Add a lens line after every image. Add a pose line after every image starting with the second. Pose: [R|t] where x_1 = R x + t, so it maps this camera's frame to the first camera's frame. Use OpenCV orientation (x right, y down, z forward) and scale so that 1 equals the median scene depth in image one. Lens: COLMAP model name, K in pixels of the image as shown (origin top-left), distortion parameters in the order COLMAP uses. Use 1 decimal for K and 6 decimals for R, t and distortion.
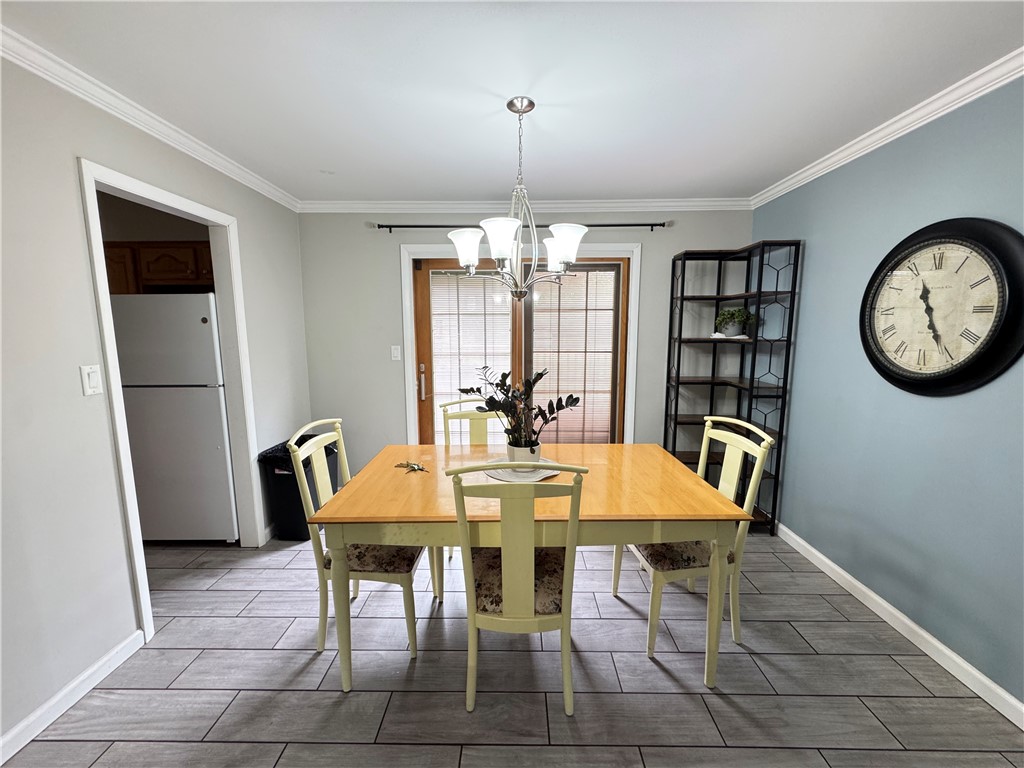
lens RADIAL K [[408.9, 0, 512.0], [0, 408.9, 384.0], [0, 0, 1]] dist [0.000694, 0.000981]
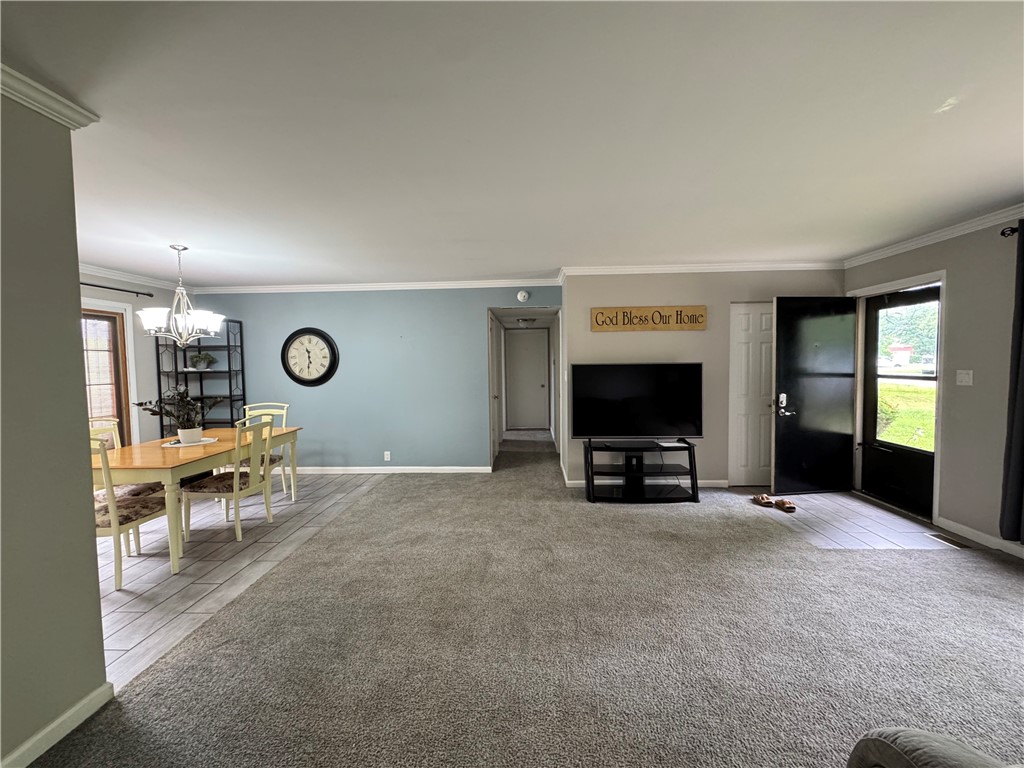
lens RADIAL K [[409.2, 0, 512.0], [0, 409.2, 384.0], [0, 0, 1]] dist [-0.000954, -0.000181]
pose [[0.041153, -0.052899, 0.997752, -1.804944], [0.149491, 0.987683, 0.046199, 0.088080], [-0.987906, 0.147254, 0.048554, -0.525138]]
